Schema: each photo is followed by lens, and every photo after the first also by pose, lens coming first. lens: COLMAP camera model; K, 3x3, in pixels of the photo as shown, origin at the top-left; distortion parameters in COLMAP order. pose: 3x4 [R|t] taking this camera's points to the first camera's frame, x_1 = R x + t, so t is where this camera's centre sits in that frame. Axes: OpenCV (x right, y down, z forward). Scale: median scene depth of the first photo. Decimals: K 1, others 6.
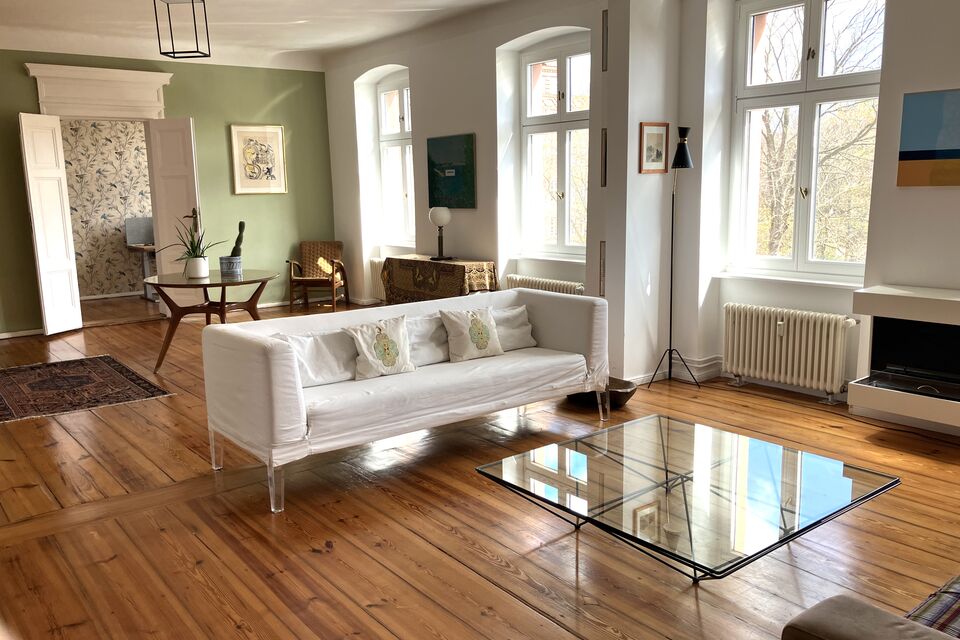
lens RADIAL K [[795.6, 0, 480.0], [0, 795.6, 320.0], [0, 0, 1]] dist [0.066943, -0.117198]
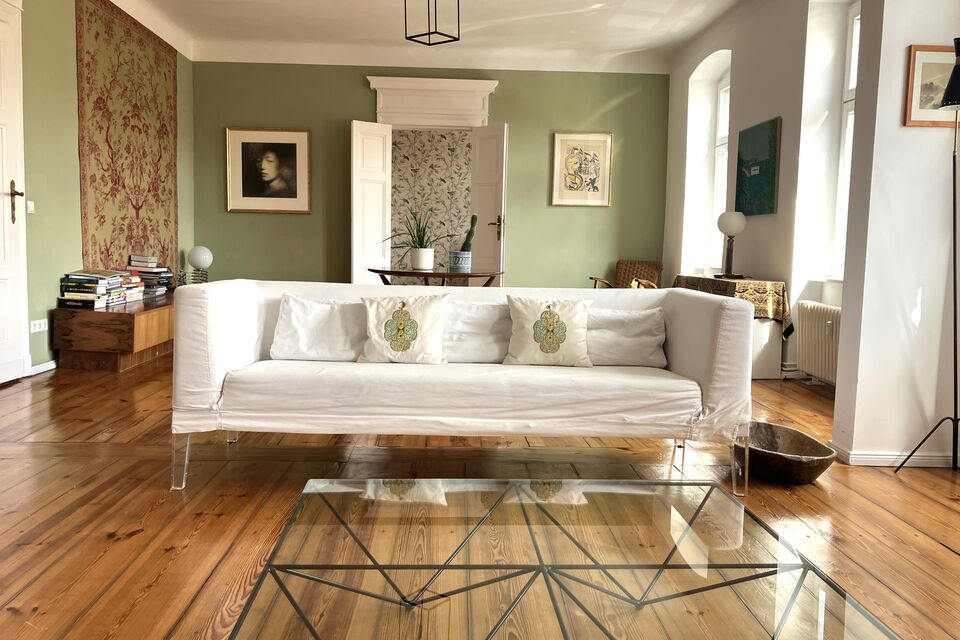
lens RADIAL K [[795.6, 0, 480.0], [0, 795.6, 320.0], [0, 0, 1]] dist [0.066943, -0.117198]
pose [[0.816527, 0.093077, -0.569755, 0.218277], [-0.133361, 0.990635, -0.029289, 0.022322], [0.561693, 0.099898, 0.821292, 0.223260]]
